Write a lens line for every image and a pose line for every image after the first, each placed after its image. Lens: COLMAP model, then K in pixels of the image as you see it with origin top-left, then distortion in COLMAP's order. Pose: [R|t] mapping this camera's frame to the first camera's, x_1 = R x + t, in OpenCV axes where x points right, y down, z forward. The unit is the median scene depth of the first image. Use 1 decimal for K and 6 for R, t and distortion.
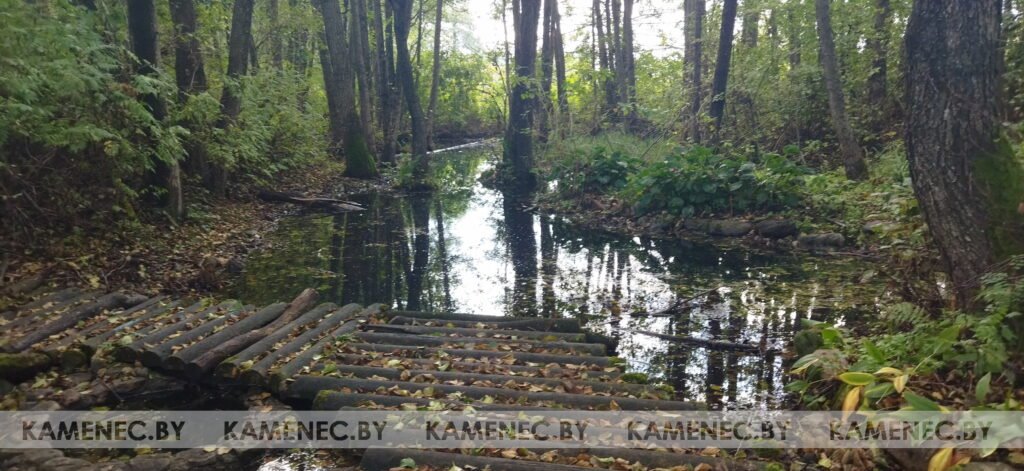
lens RADIAL K [[774.3, 0, 512.0], [0, 774.3, 235.5], [0, 0, 1]] dist [0.111340, -0.157010]
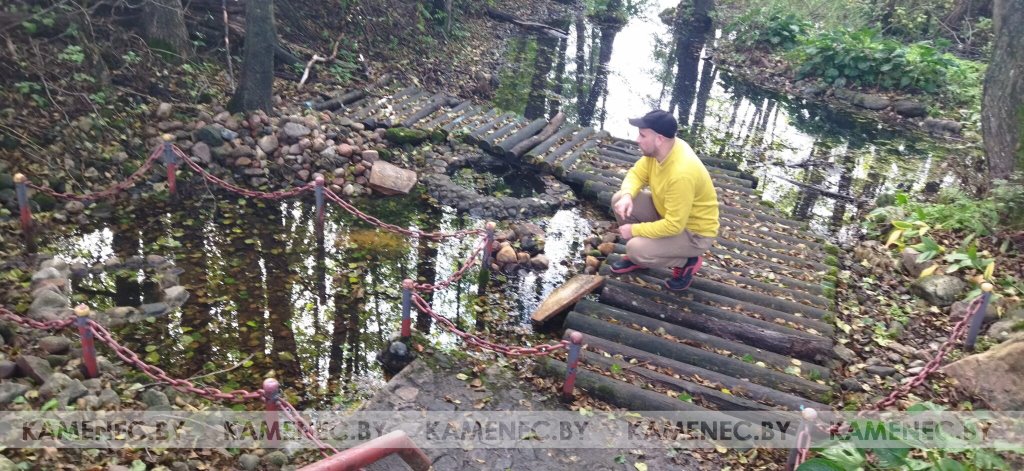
lens RADIAL K [[774.3, 0, 512.0], [0, 774.3, 235.5], [0, 0, 1]] dist [0.111340, -0.157010]
pose [[0.973684, 0.180018, -0.139761, -0.059726], [-0.139453, 0.955654, 0.259382, -0.051847], [0.180257, -0.233066, 0.955609, -0.333420]]
